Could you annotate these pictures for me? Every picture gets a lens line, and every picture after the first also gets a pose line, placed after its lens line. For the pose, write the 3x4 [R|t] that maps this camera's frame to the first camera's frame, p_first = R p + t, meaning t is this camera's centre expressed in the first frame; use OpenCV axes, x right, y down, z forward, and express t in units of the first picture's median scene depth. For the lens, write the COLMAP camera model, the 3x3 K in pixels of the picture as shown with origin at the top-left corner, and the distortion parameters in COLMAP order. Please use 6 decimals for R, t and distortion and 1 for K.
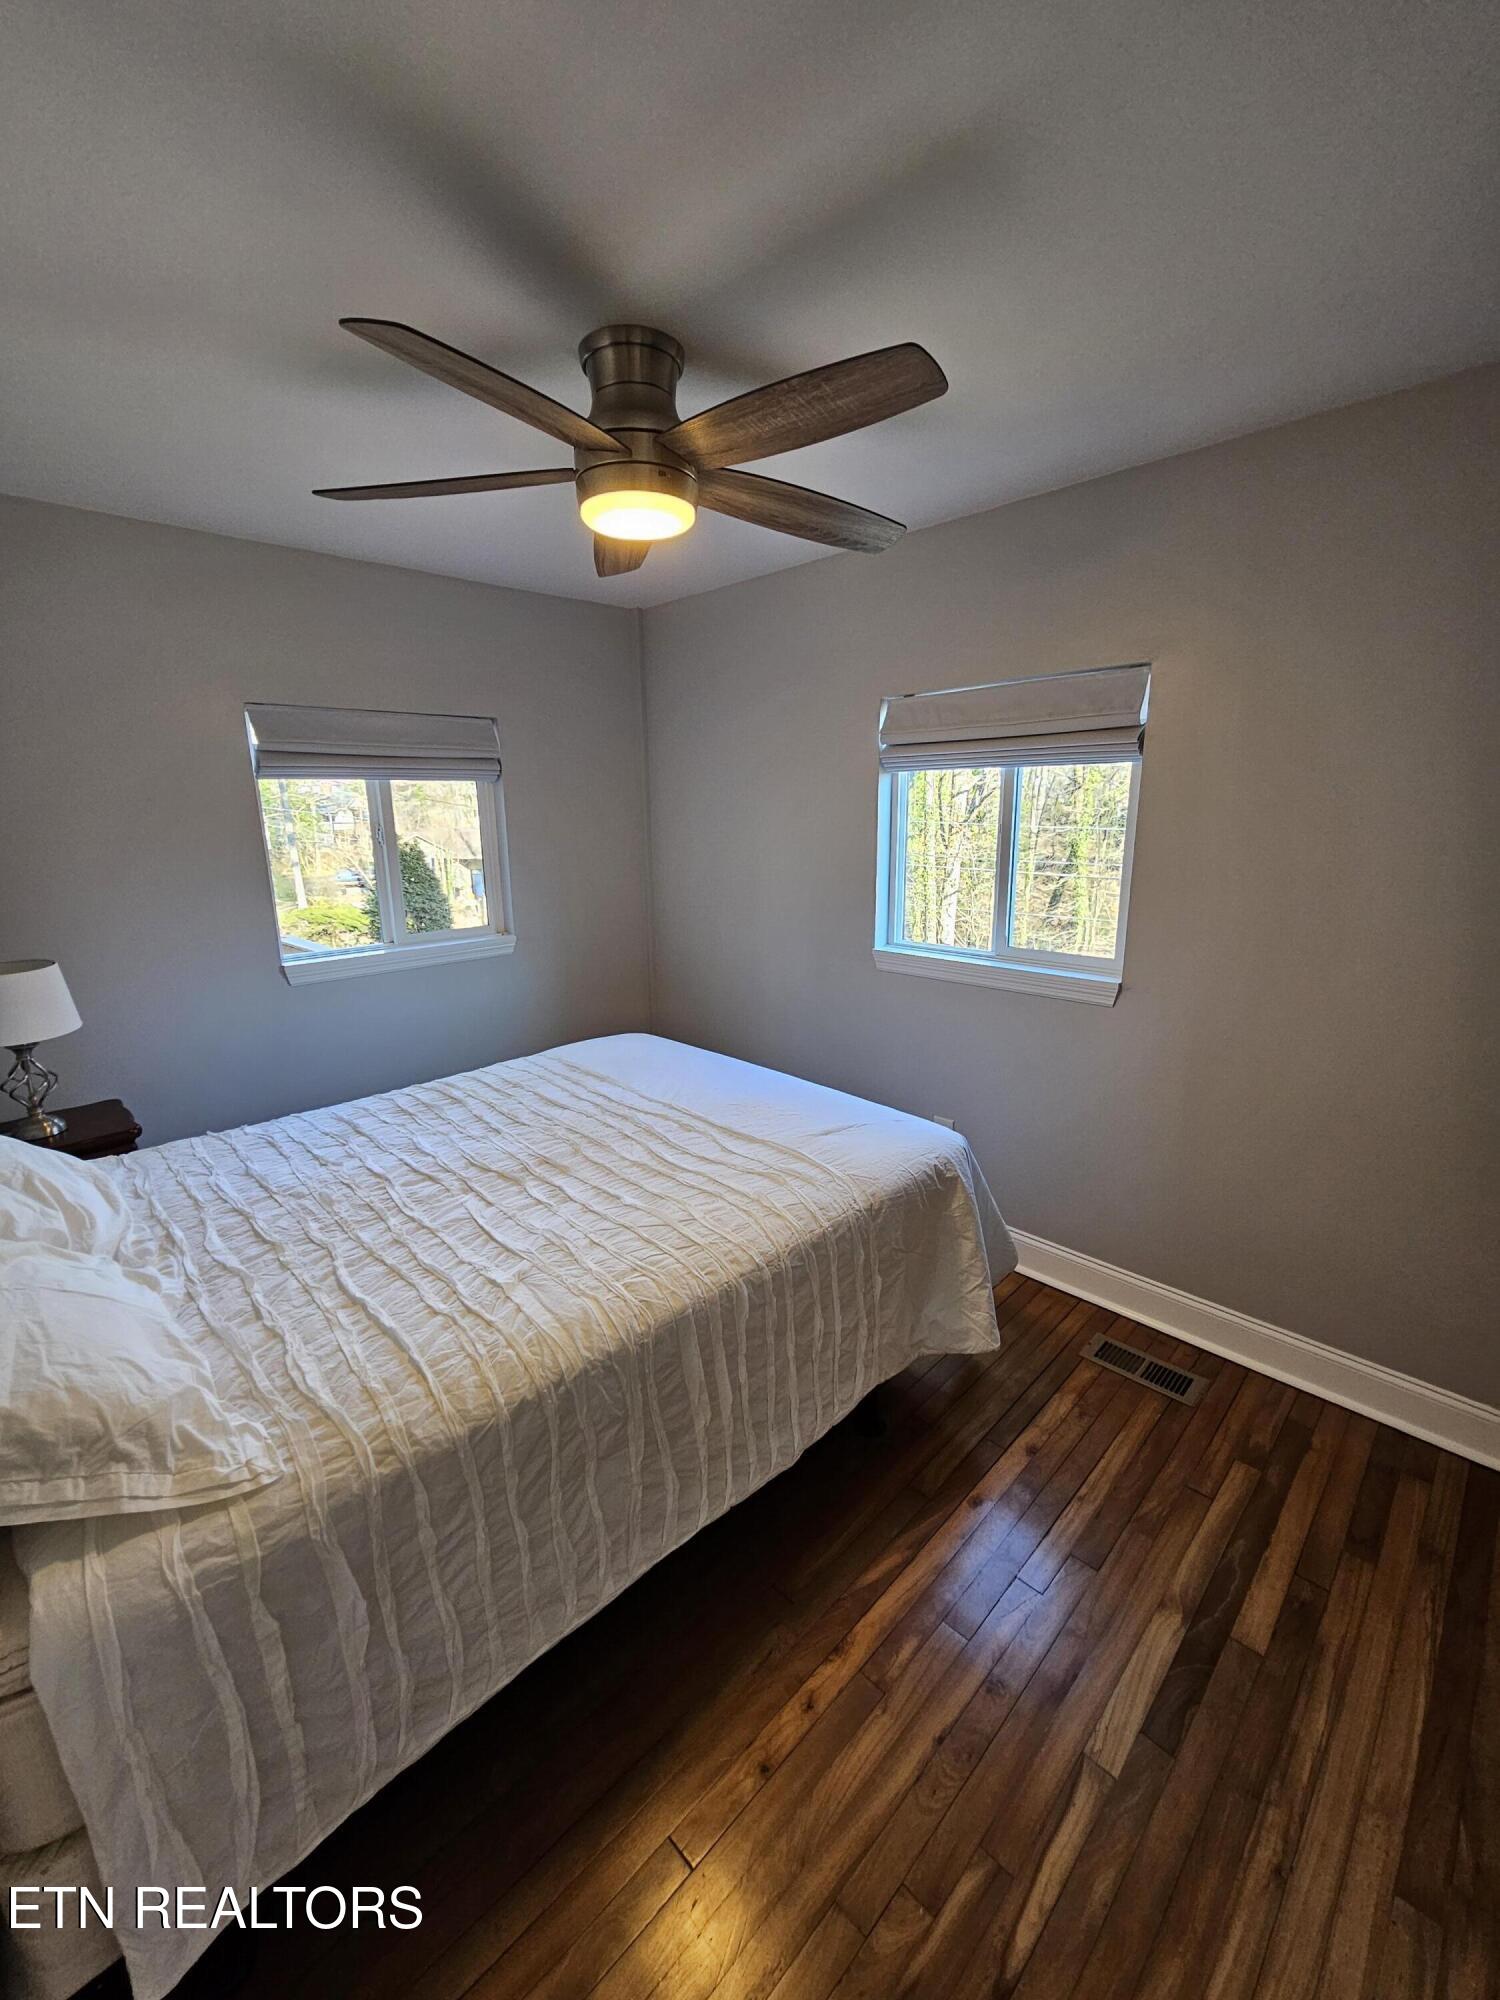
lens RADIAL K [[818.5, 0, 750.0], [0, 818.5, 1000.0], [0, 0, 1]] dist [-0.000583, -0.000122]
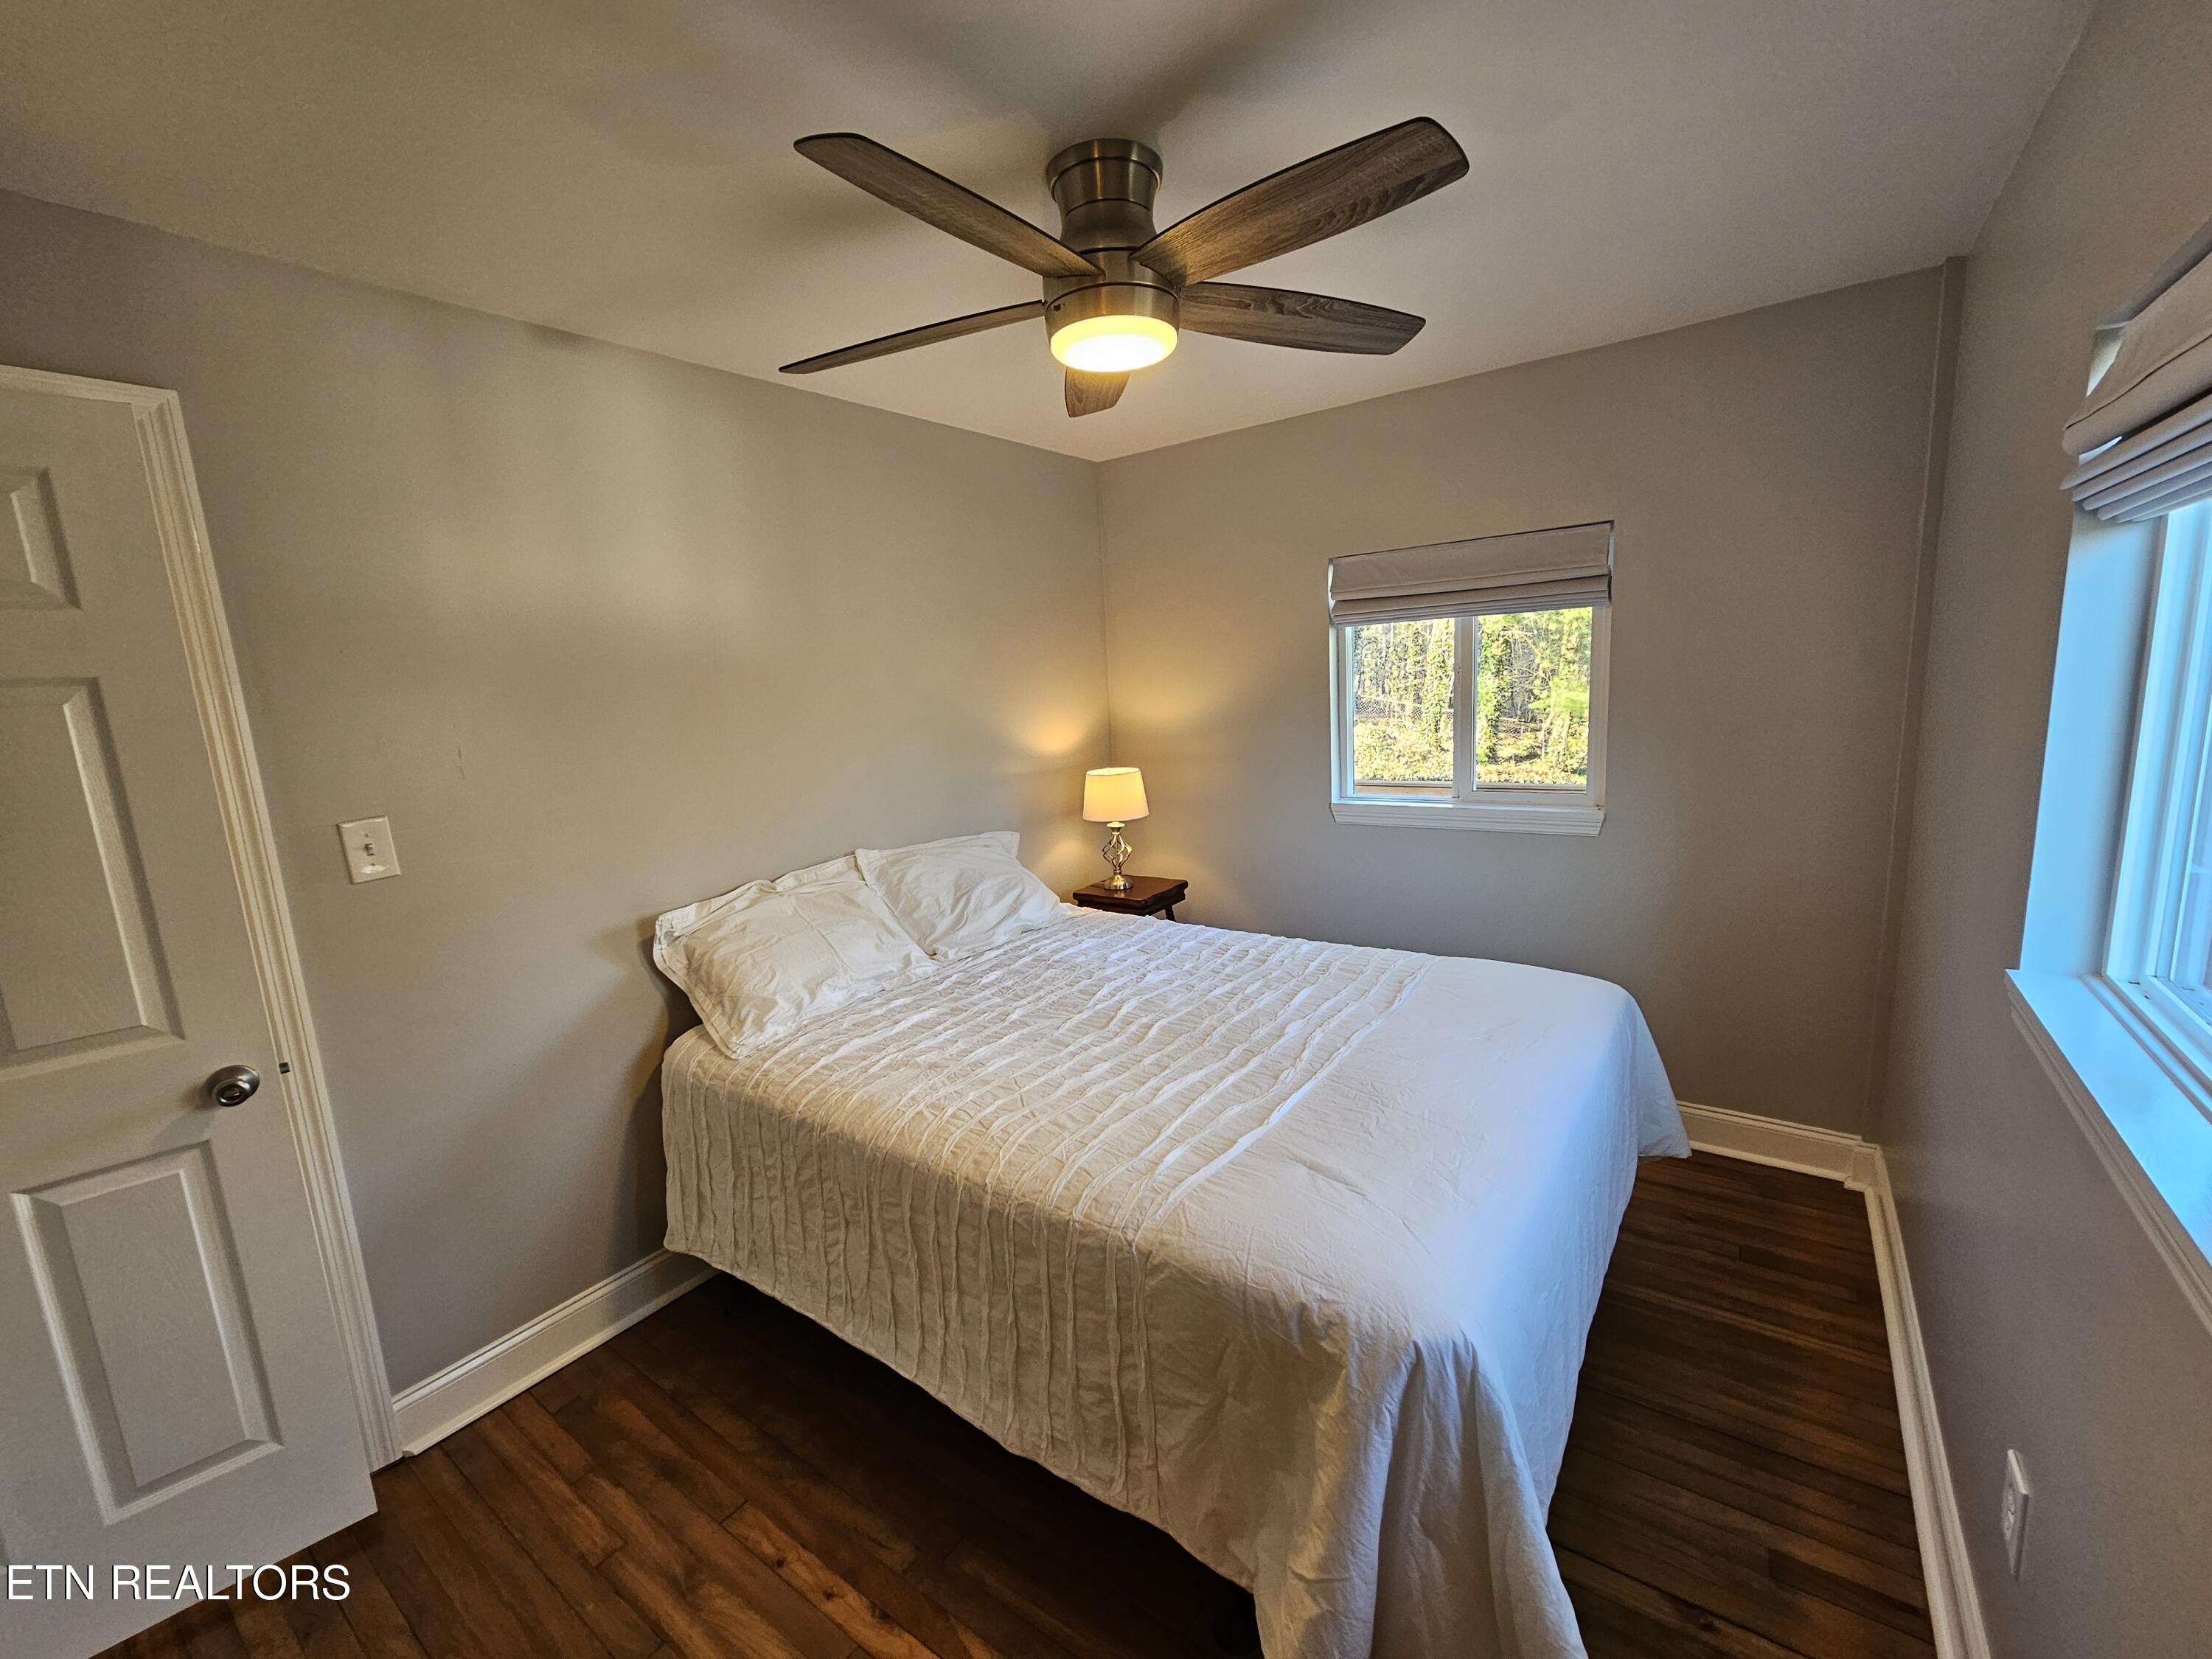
lens RADIAL K [[905.3, 0, 1112.9], [0, 905.3, 833.7], [0, 0, 1]] dist [-0.000583, -0.000122]
pose [[0.172211, 0.172622, -0.969817, 0.968298], [-0.177925, 0.973783, 0.141734, -0.221245], [0.968858, 0.148147, 0.198410, 0.930316]]
